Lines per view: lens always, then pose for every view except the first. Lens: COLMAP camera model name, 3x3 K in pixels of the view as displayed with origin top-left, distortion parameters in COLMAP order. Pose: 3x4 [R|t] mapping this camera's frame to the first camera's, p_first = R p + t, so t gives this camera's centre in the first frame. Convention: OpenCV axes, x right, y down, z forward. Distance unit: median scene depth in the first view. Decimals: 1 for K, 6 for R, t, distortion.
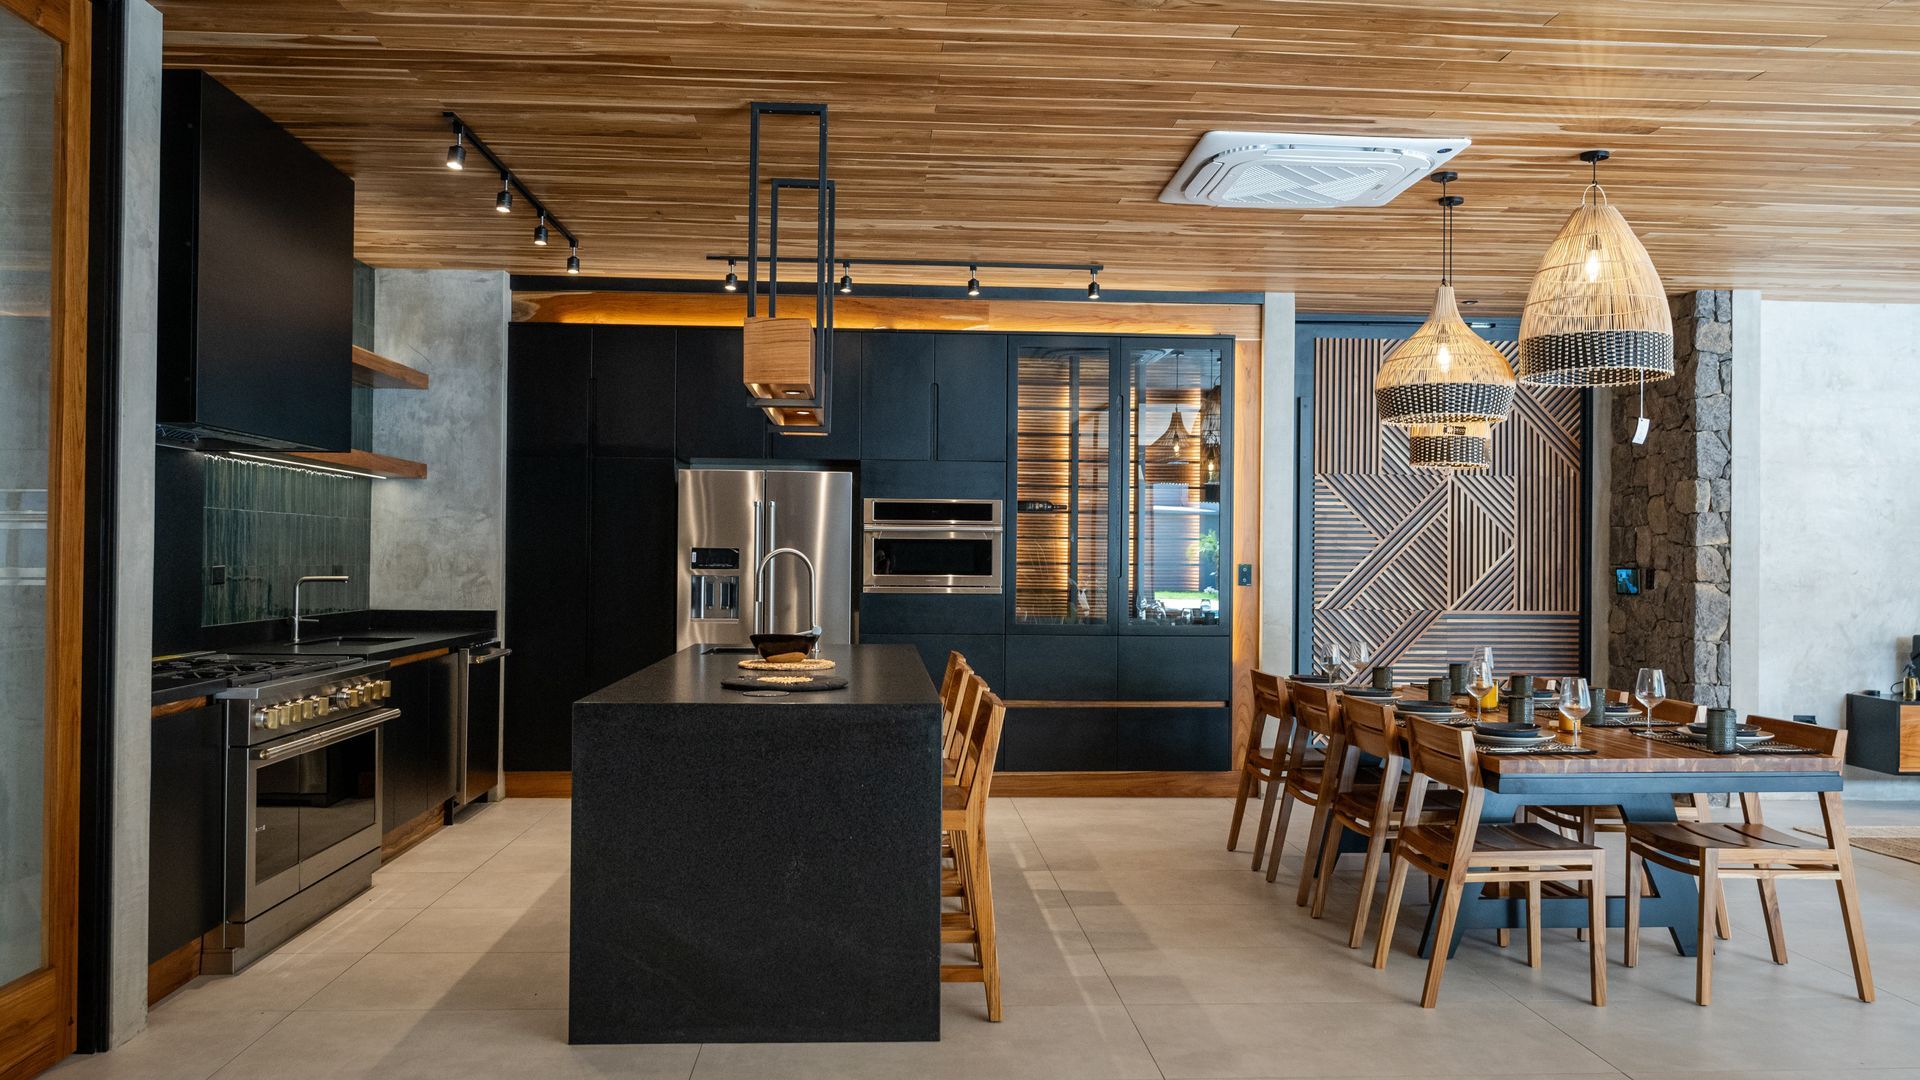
lens RADIAL K [[1427.5, 0, 960.0], [0, 1427.5, 540.0], [0, 0, 1]] dist [0.000048, 0.000182]
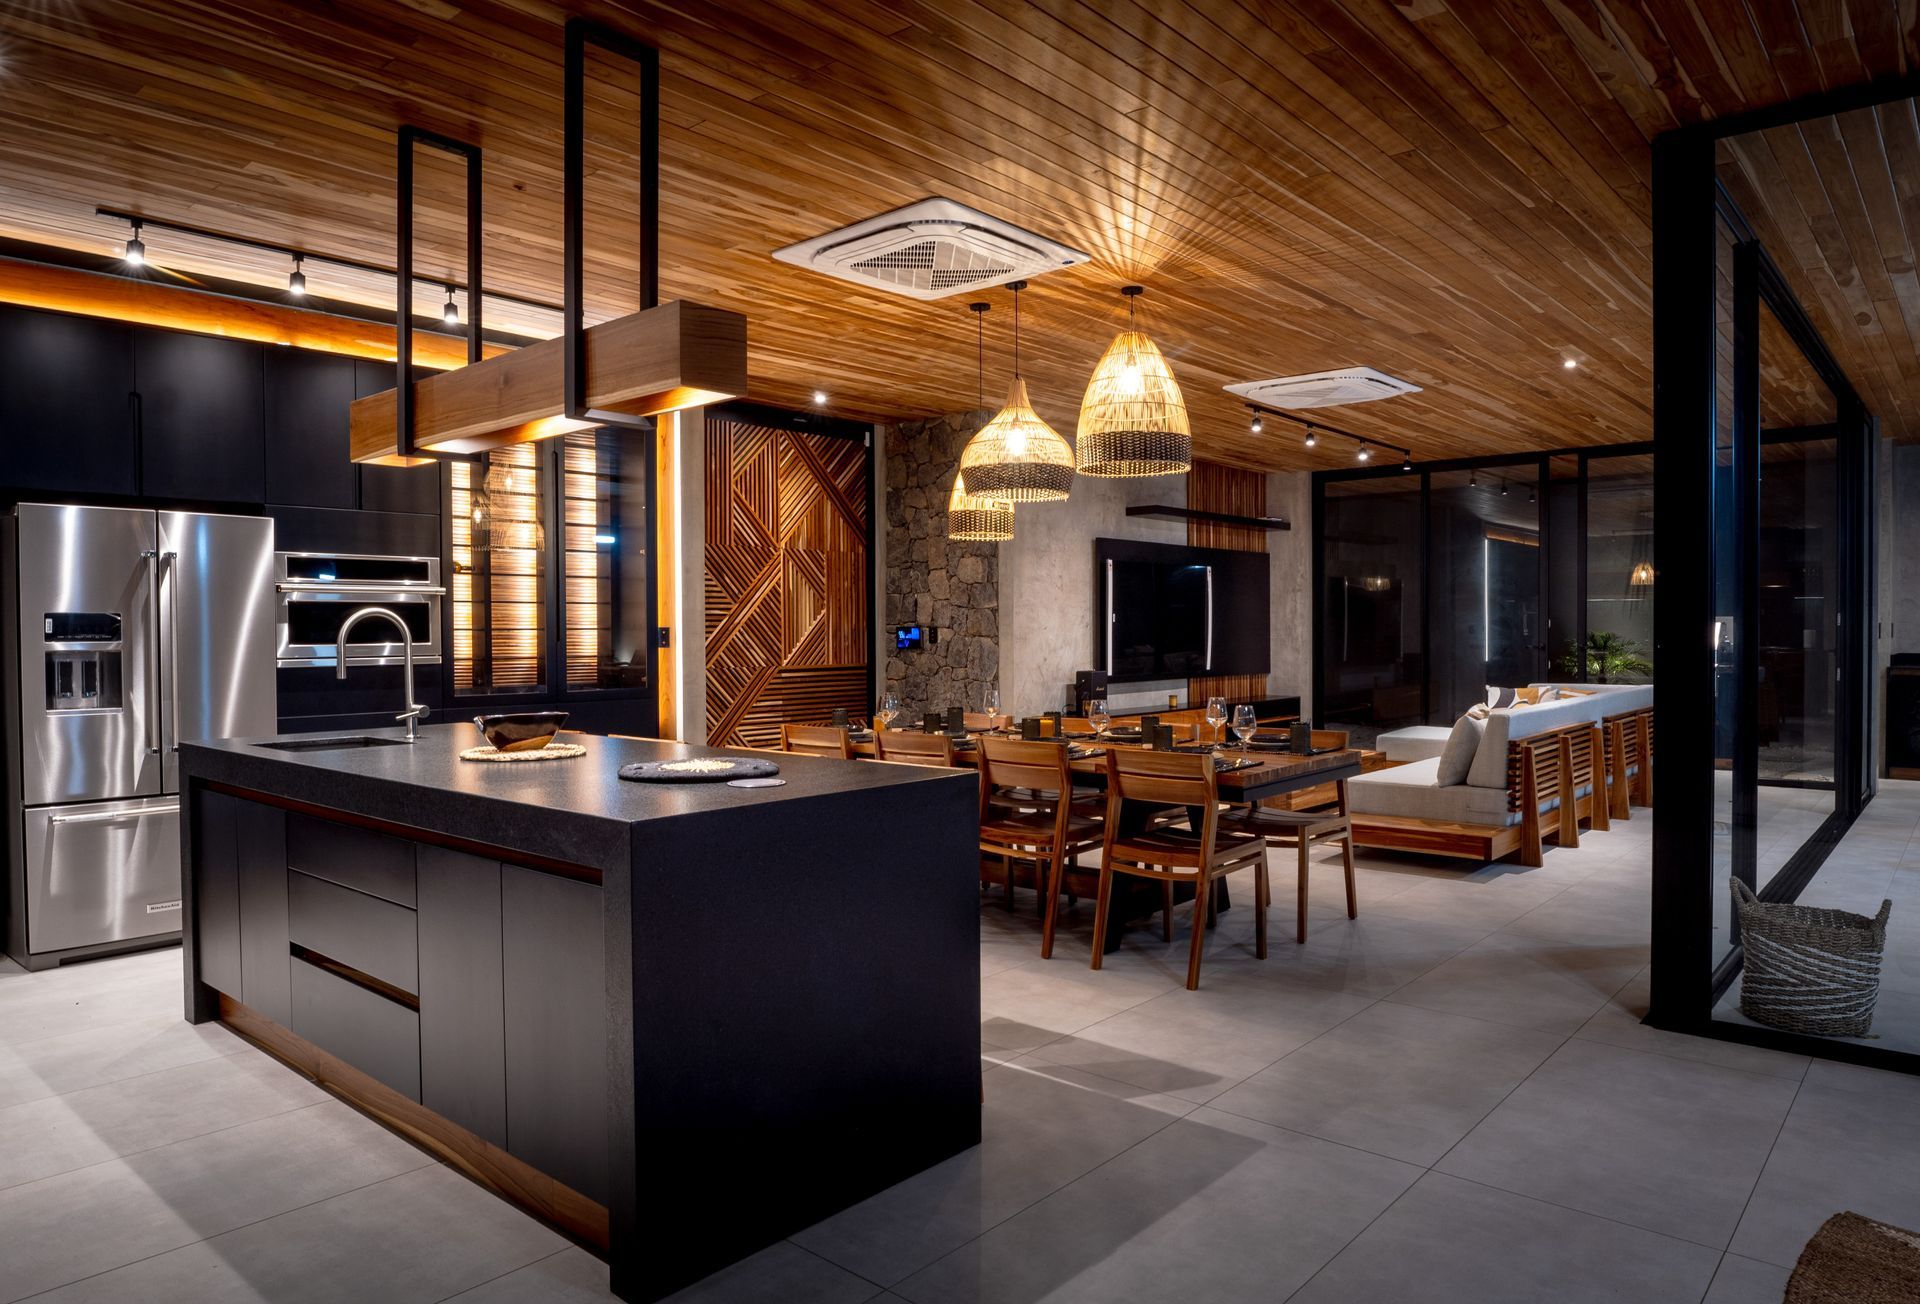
lens RADIAL K [[1222.2, 0, 960.0], [0, 1222.2, 652.0], [0, 0, 1]] dist [-0.005192, -0.000935]
pose [[0.705604, -0.026896, 0.708096, -0.279300], [0.004123, 0.999418, 0.033853, 0.006189], [-0.708594, -0.020967, 0.705304, 0.228784]]
